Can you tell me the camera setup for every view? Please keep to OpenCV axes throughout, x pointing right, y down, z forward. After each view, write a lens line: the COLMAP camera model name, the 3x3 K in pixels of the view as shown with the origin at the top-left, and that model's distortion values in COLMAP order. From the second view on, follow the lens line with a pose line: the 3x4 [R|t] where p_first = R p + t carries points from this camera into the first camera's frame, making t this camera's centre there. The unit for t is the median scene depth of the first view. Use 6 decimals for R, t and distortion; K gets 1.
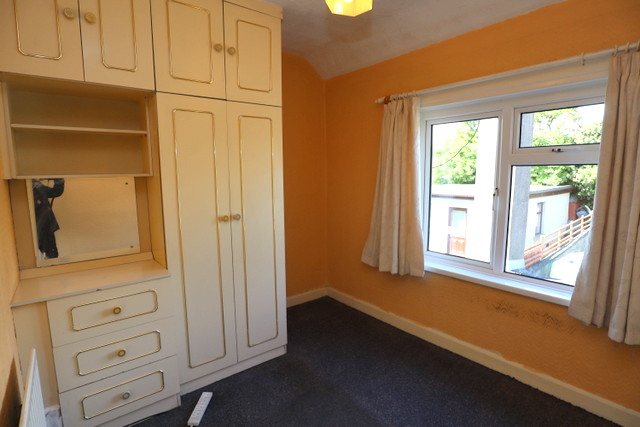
lens RADIAL K [[340.2, 0, 321.0], [0, 340.2, 214.6], [0, 0, 1]] dist [-0.008557, -0.002089]
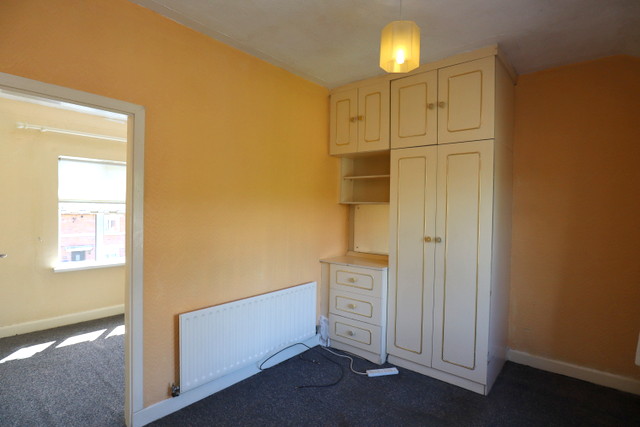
lens RADIAL K [[340.2, 0, 321.3], [0, 340.2, 211.8], [0, 0, 1]] dist [-0.008557, -0.002089]
pose [[0.192304, 0.038441, -0.980582, 0.874928], [-0.141410, 0.989889, 0.011073, -0.048361], [0.971093, 0.136535, 0.195796, 0.385656]]
